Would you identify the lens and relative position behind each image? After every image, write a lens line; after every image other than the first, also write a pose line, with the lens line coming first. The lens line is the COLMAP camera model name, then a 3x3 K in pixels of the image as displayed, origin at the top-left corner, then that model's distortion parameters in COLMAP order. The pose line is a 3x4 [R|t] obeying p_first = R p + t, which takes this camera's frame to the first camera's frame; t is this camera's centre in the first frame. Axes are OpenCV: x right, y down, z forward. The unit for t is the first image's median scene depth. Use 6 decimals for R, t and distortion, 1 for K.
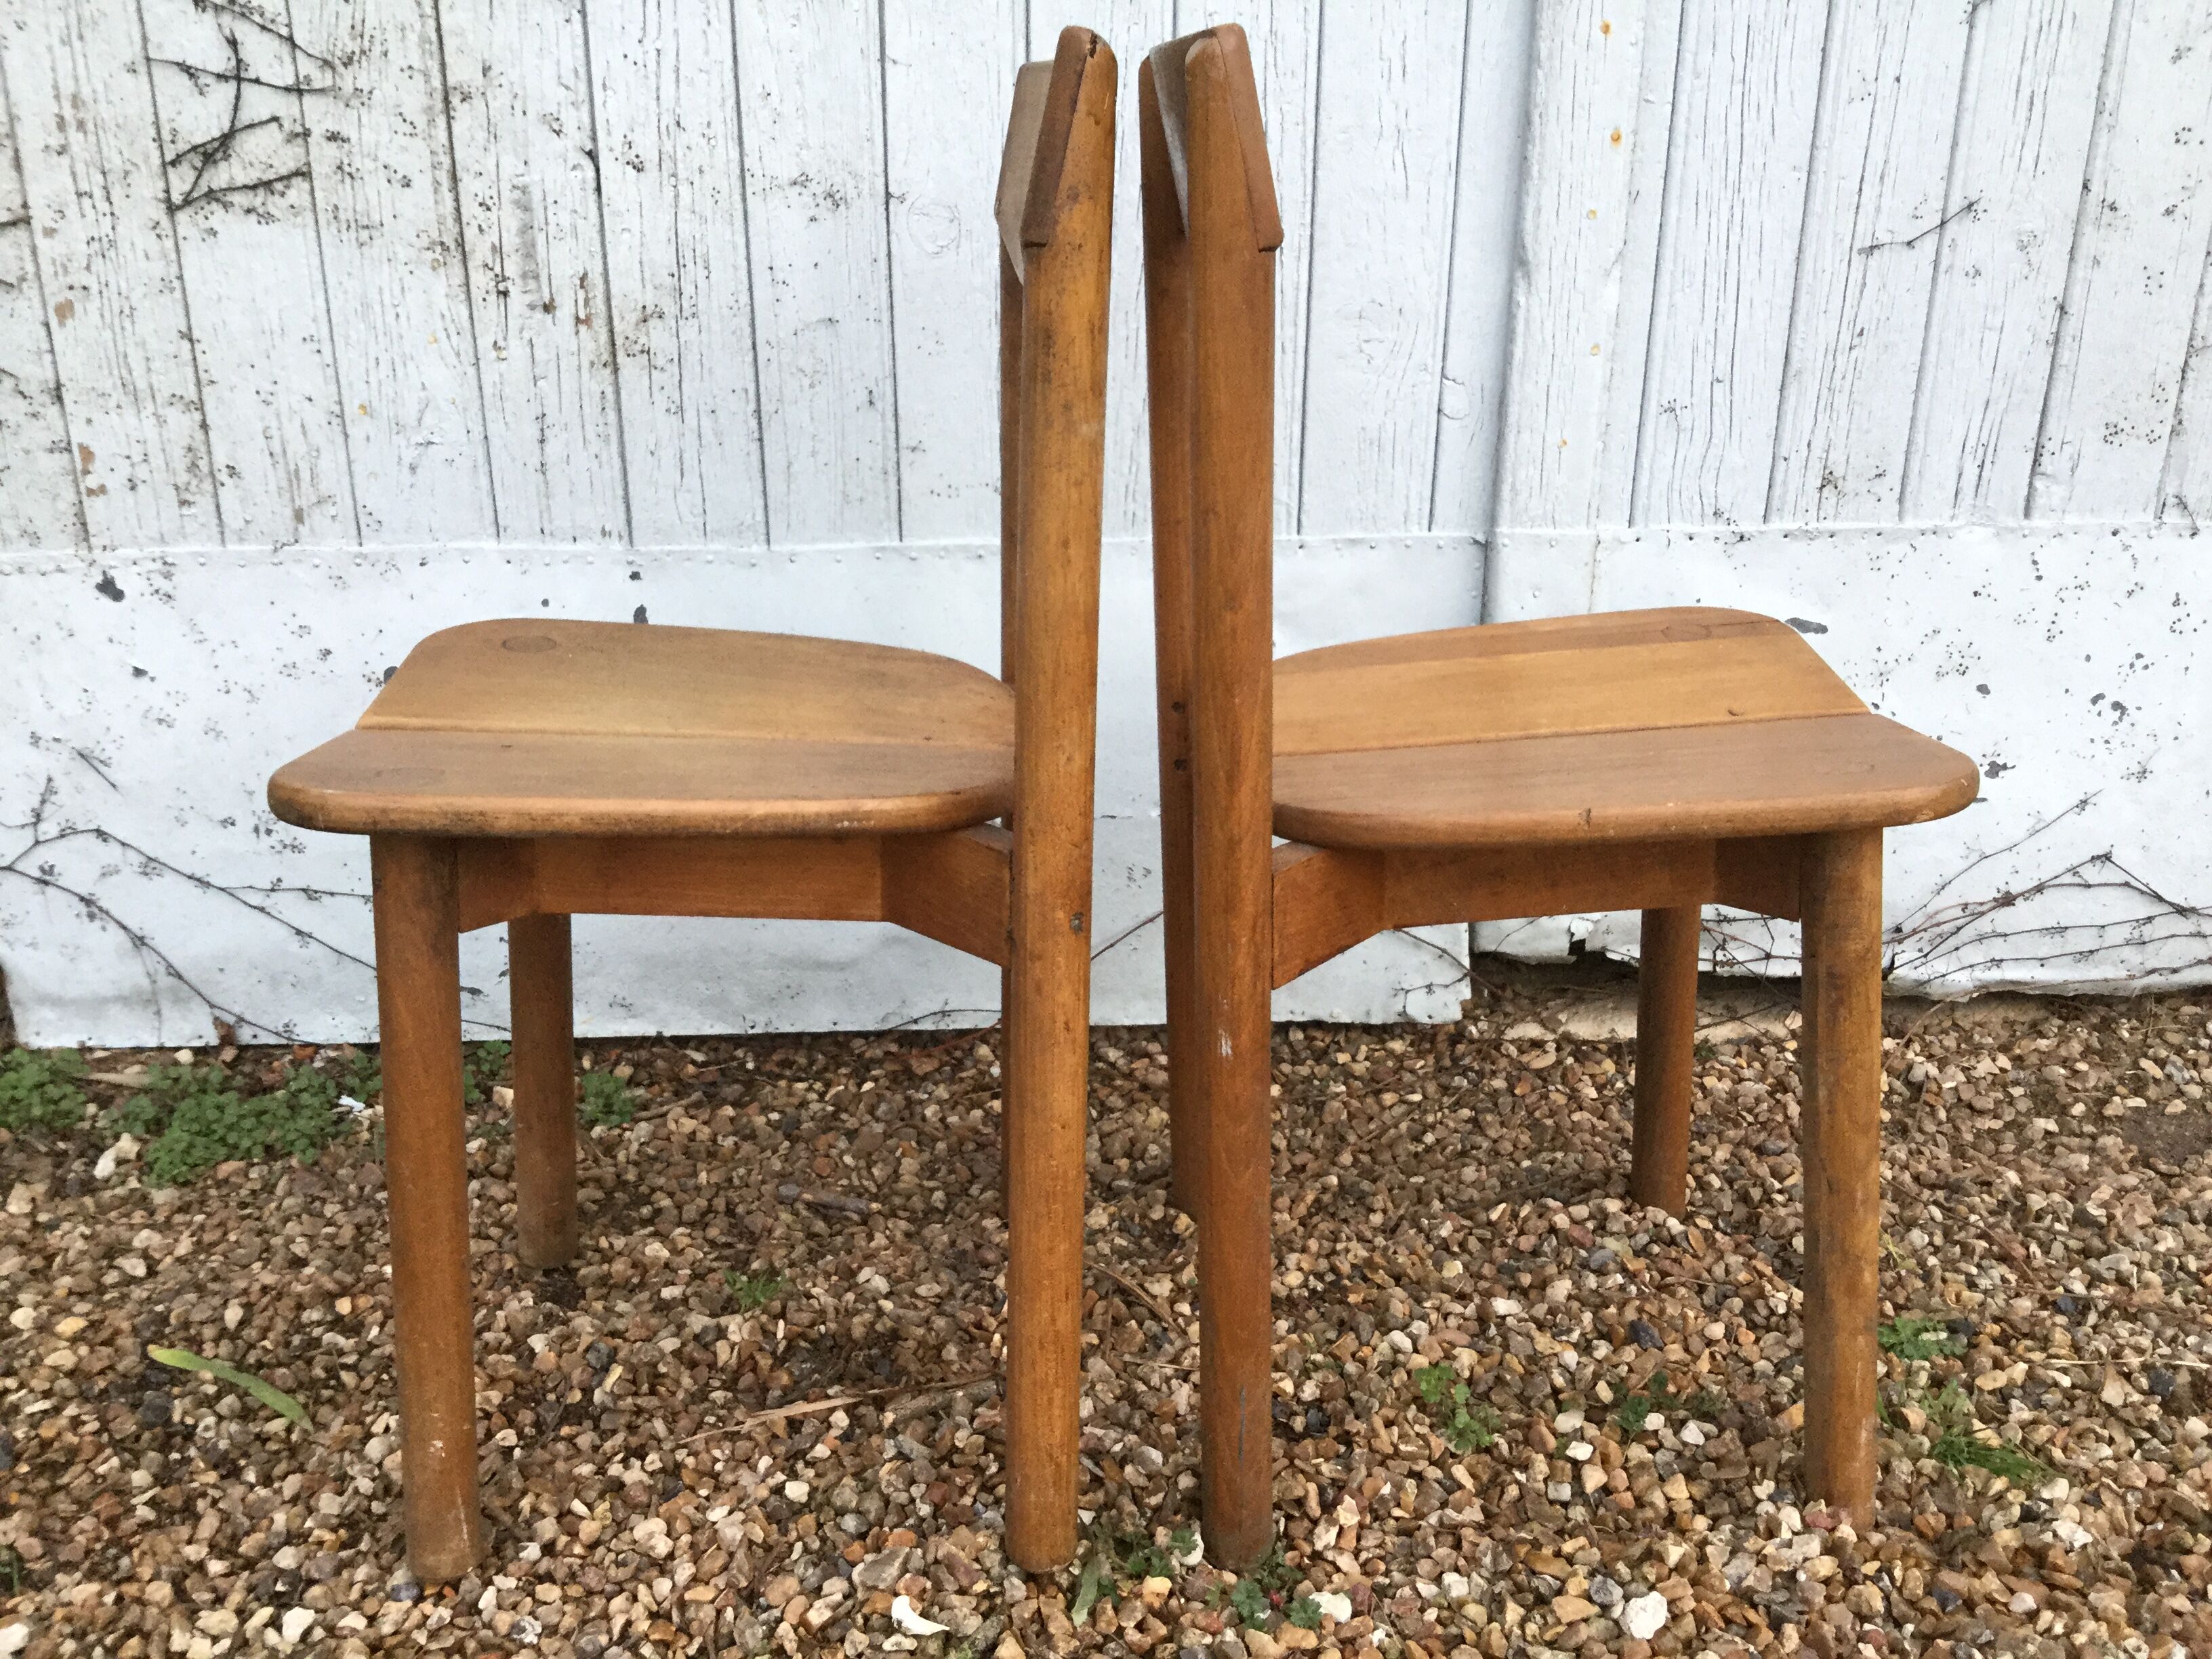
lens RADIAL K [[2015.6, 0, 1106.0], [0, 2015.6, 829.5], [0, 0, 1]] dist [0.121853, -0.286114]
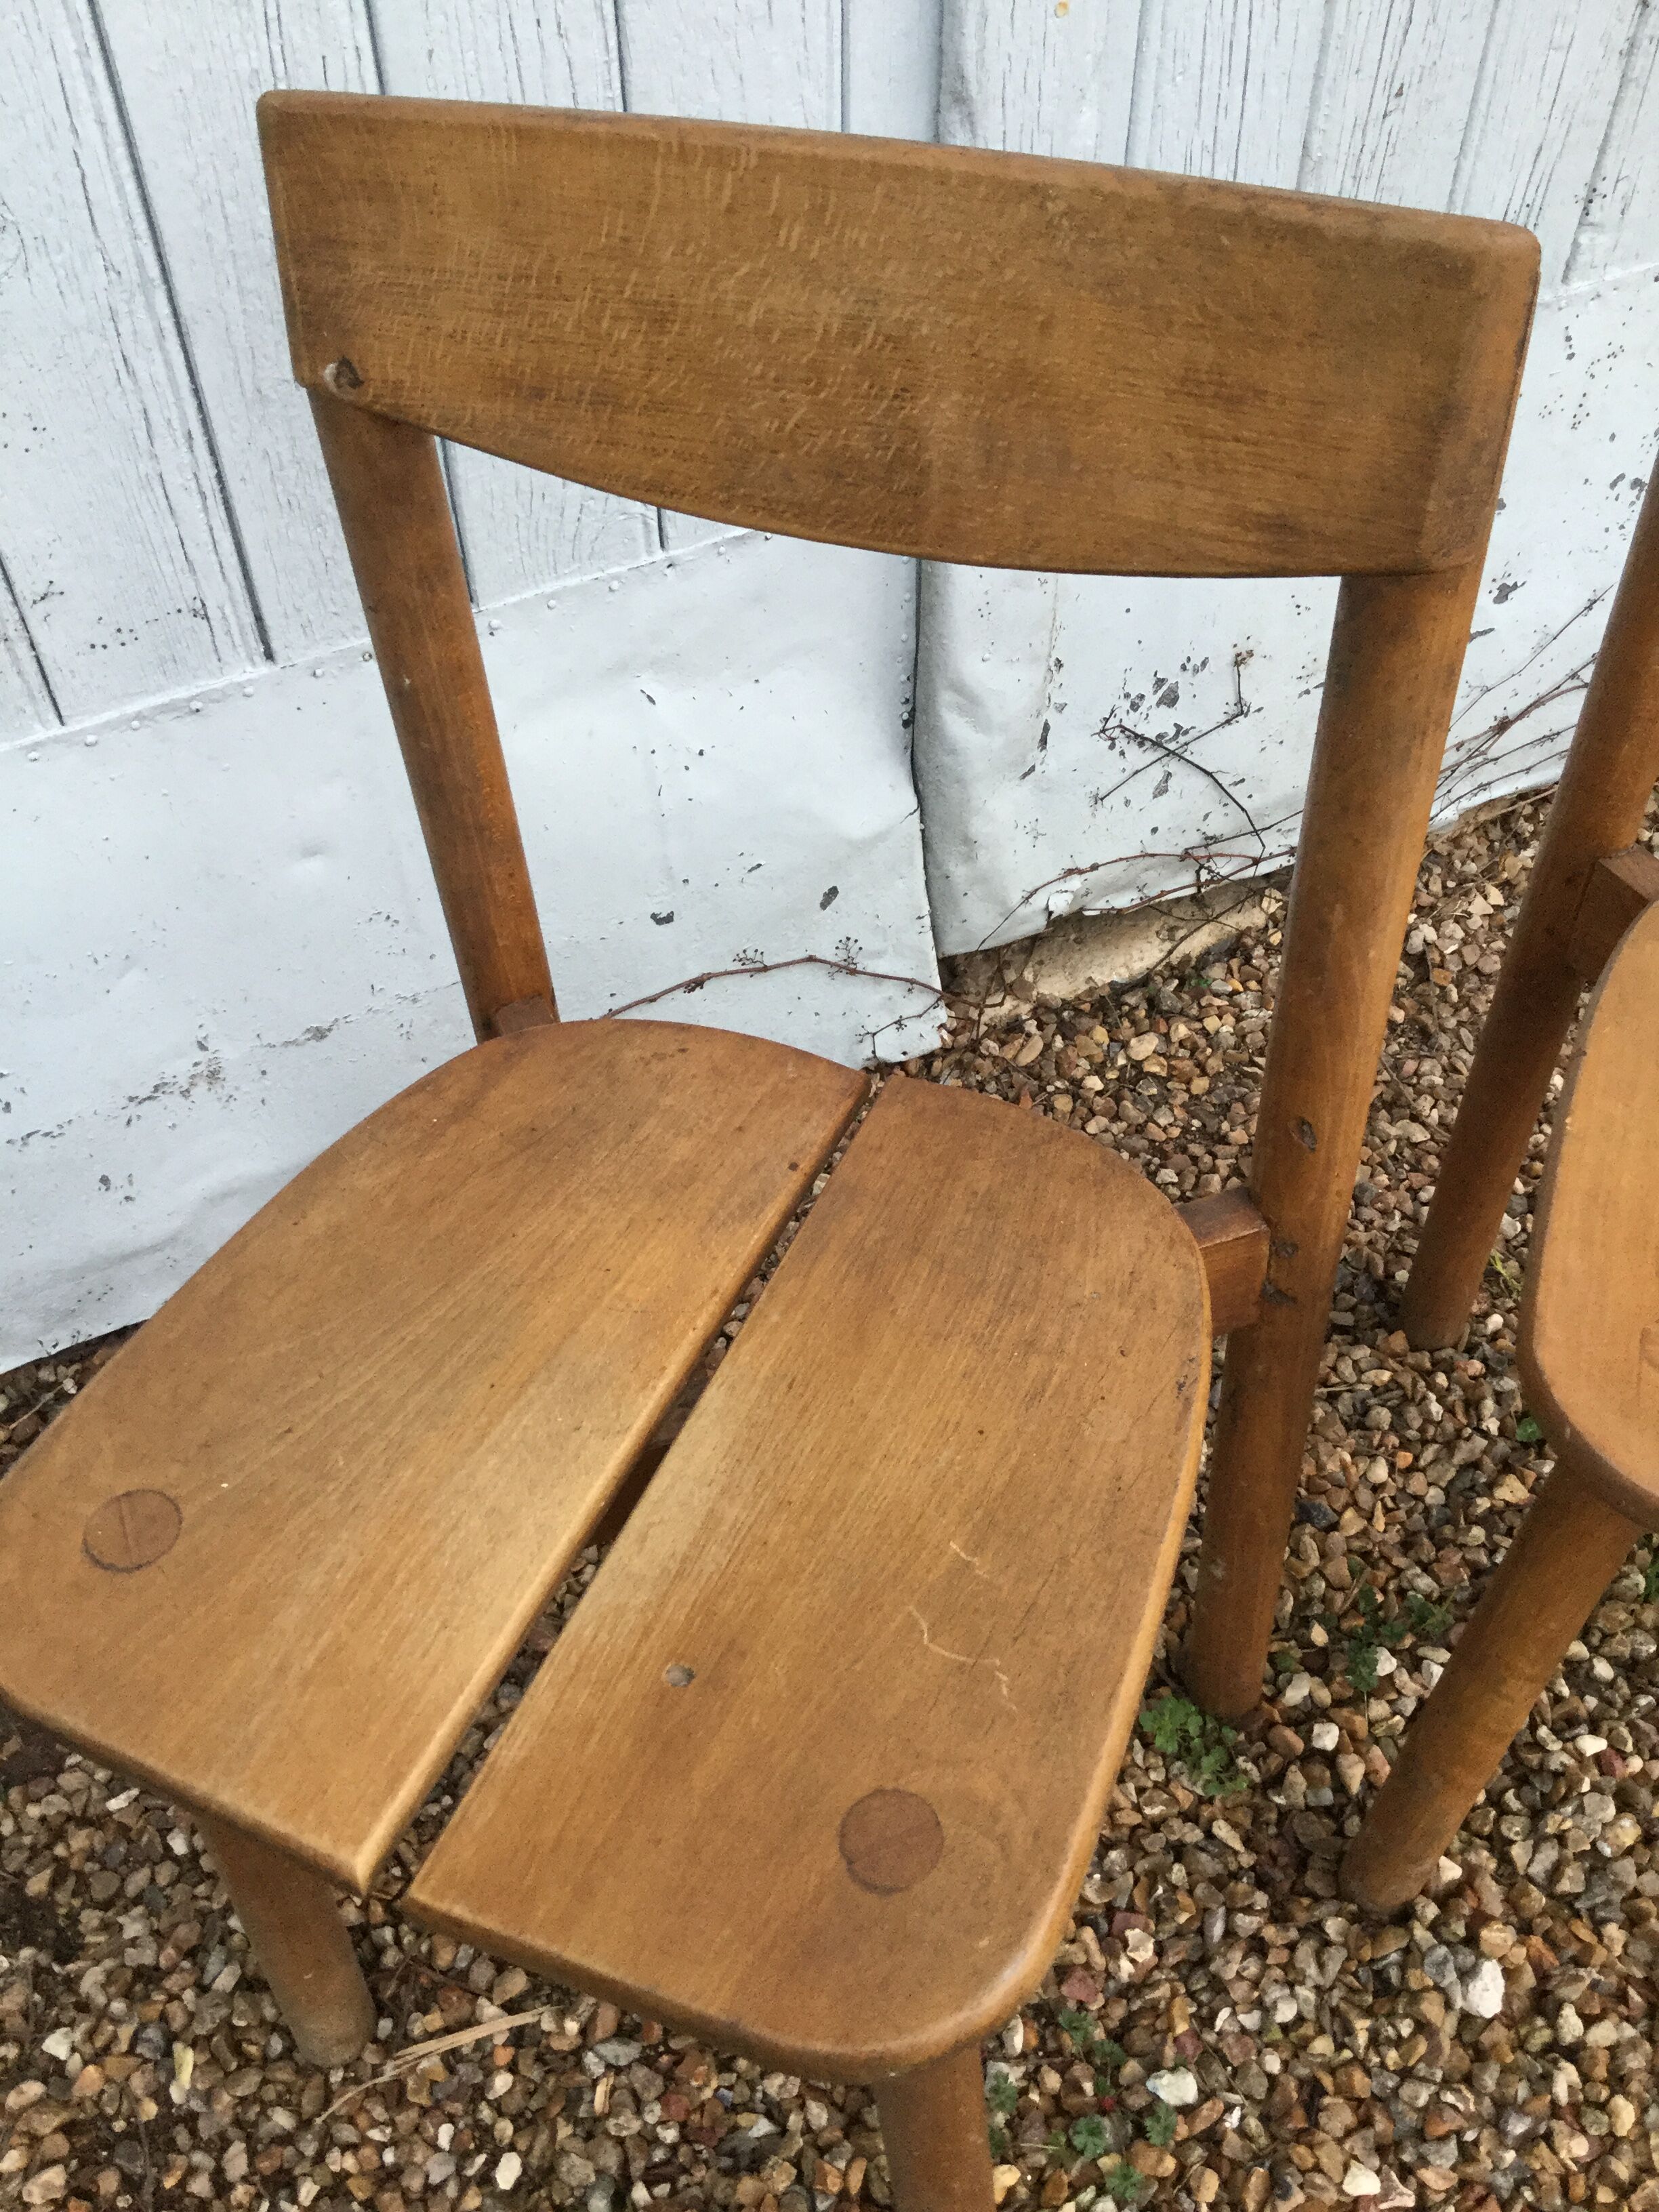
lens RADIAL K [[2005.5, 0, 810.4], [0, 2005.5, 1118.2], [0, 0, 1]] dist [0.112775, -0.243598]
pose [[0.921278, -0.313484, 0.230163, -0.077130], [0.165434, 0.851503, 0.497569, -0.330128], [-0.351965, -0.420322, 0.836331, 0.369481]]
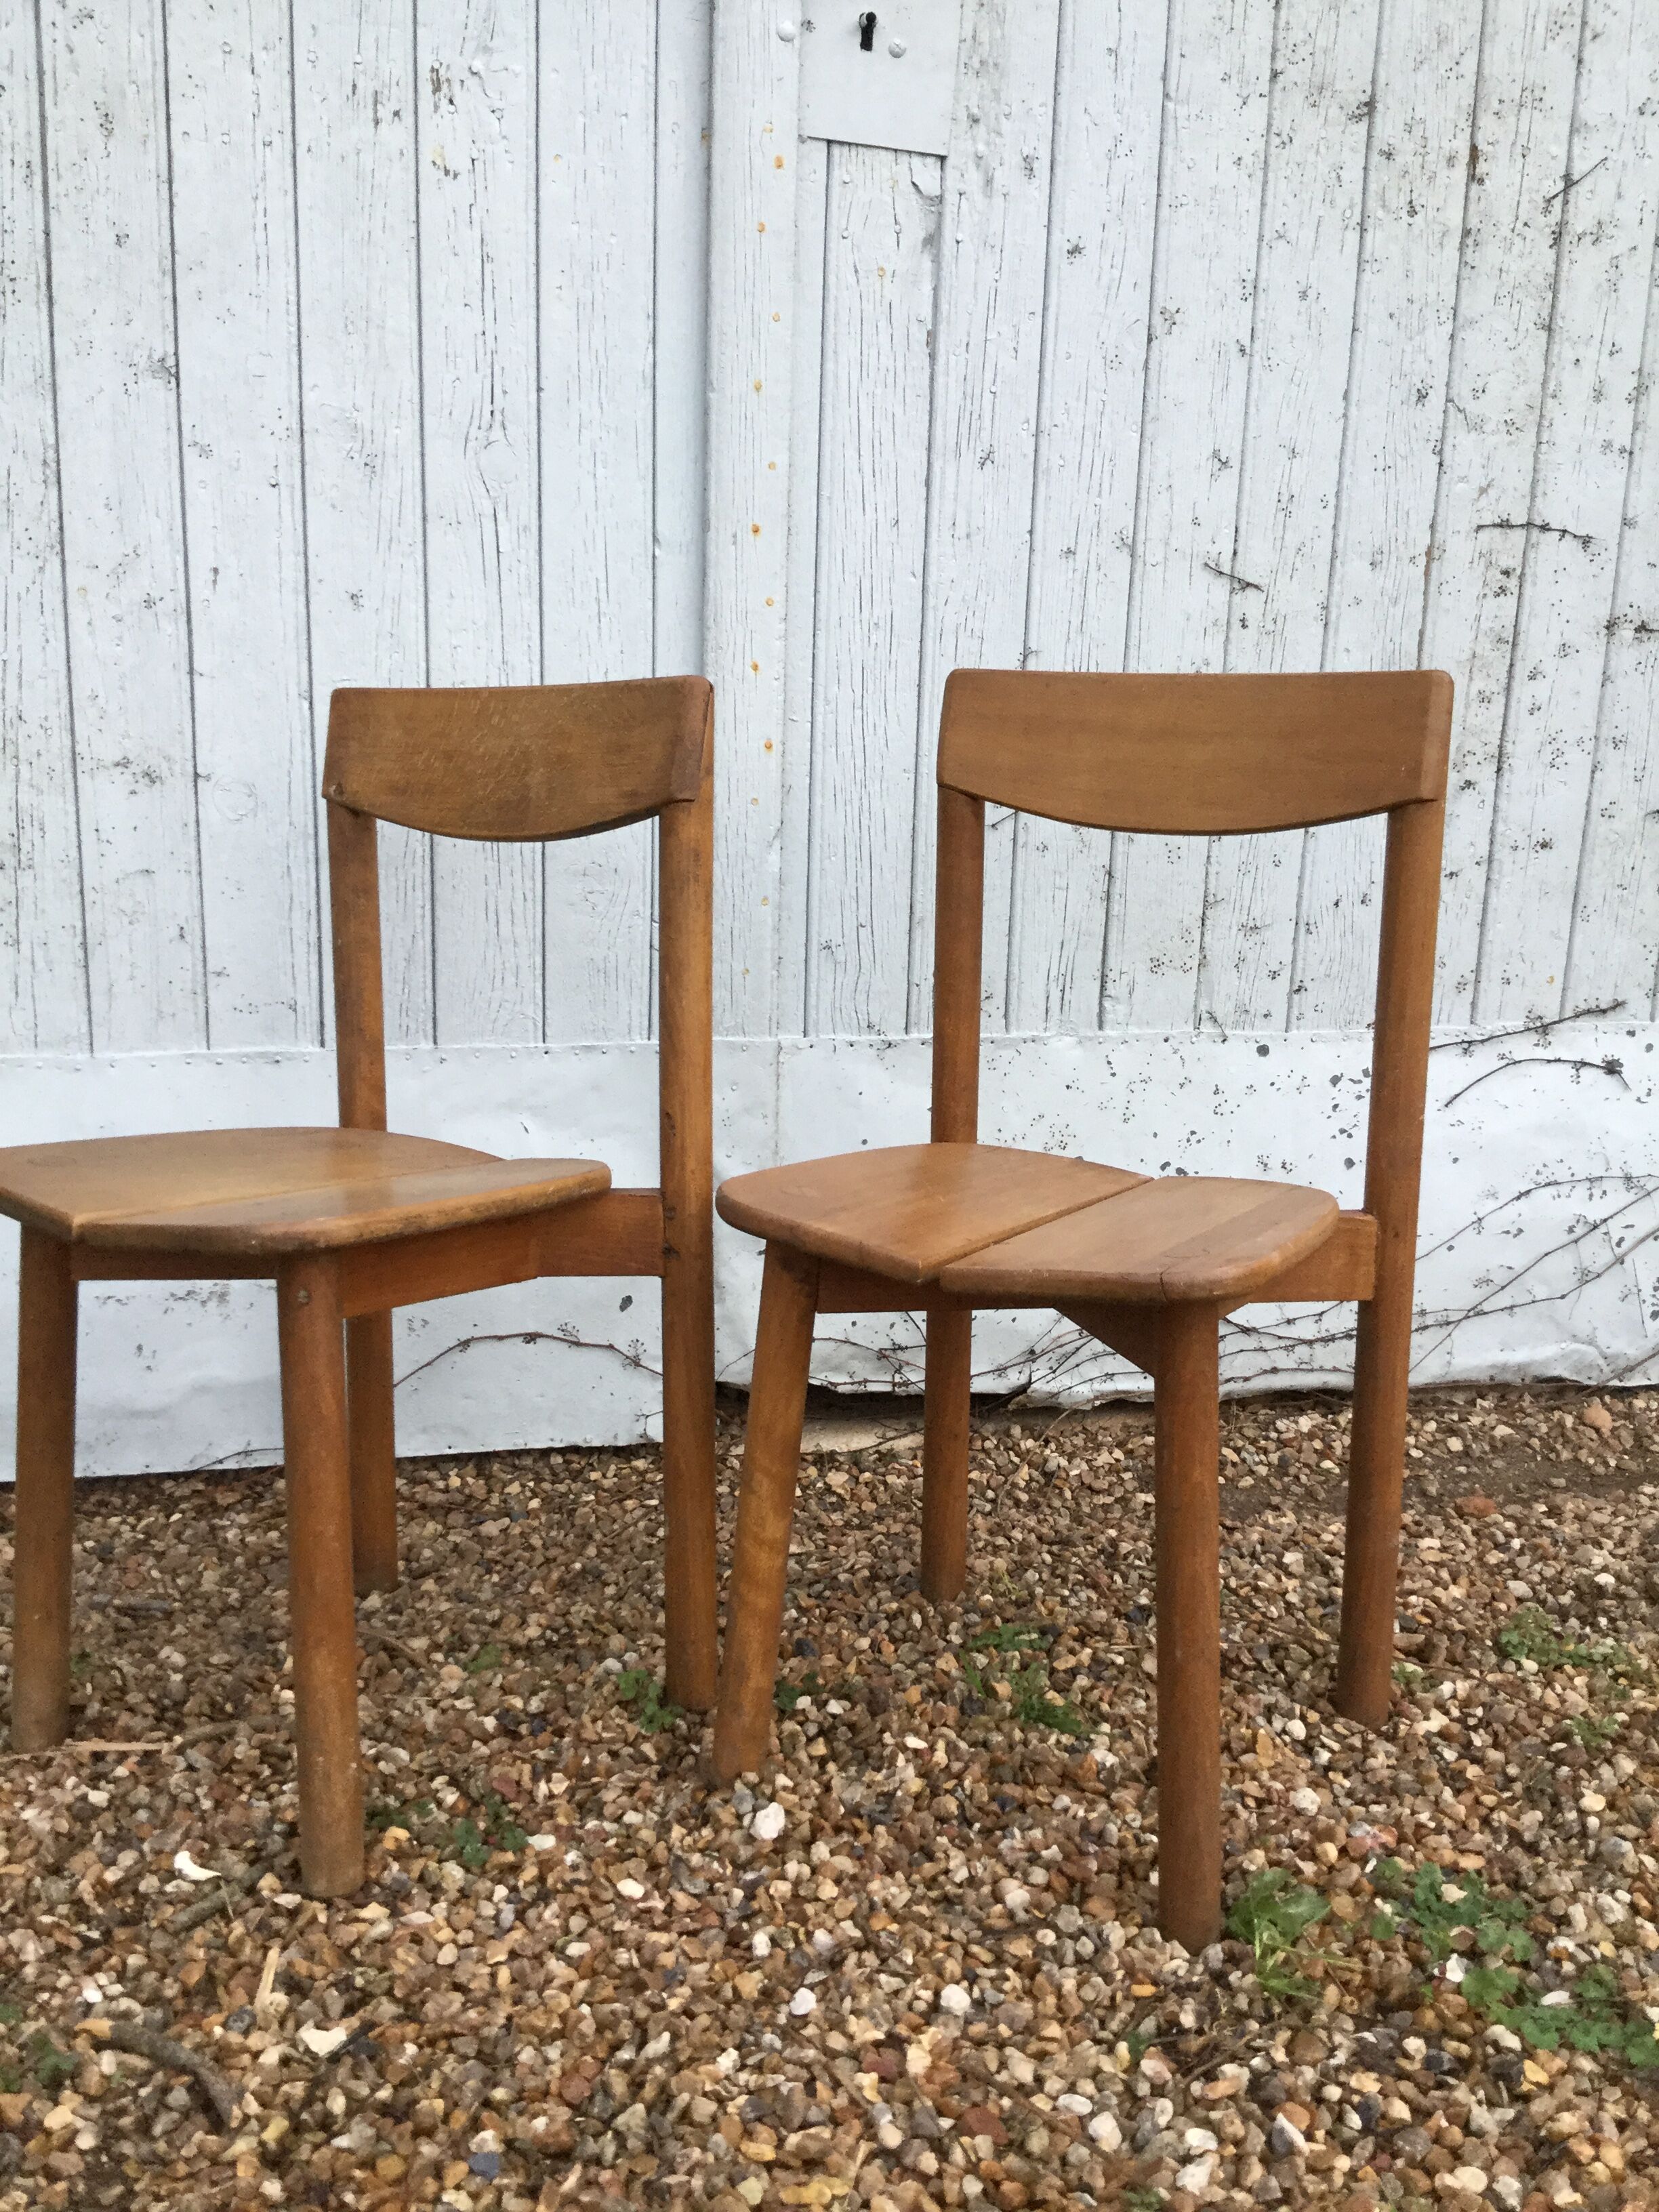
lens RADIAL K [[2015.6, 0, 847.8], [0, 2015.6, 1110.2], [0, 0, 1]] dist [0.121853, -0.286114]
pose [[0.984025, -0.013142, 0.177544, 0.061305], [0.039772, 0.988295, -0.147281, 0.092075], [-0.173530, 0.151989, 0.973030, -0.256176]]
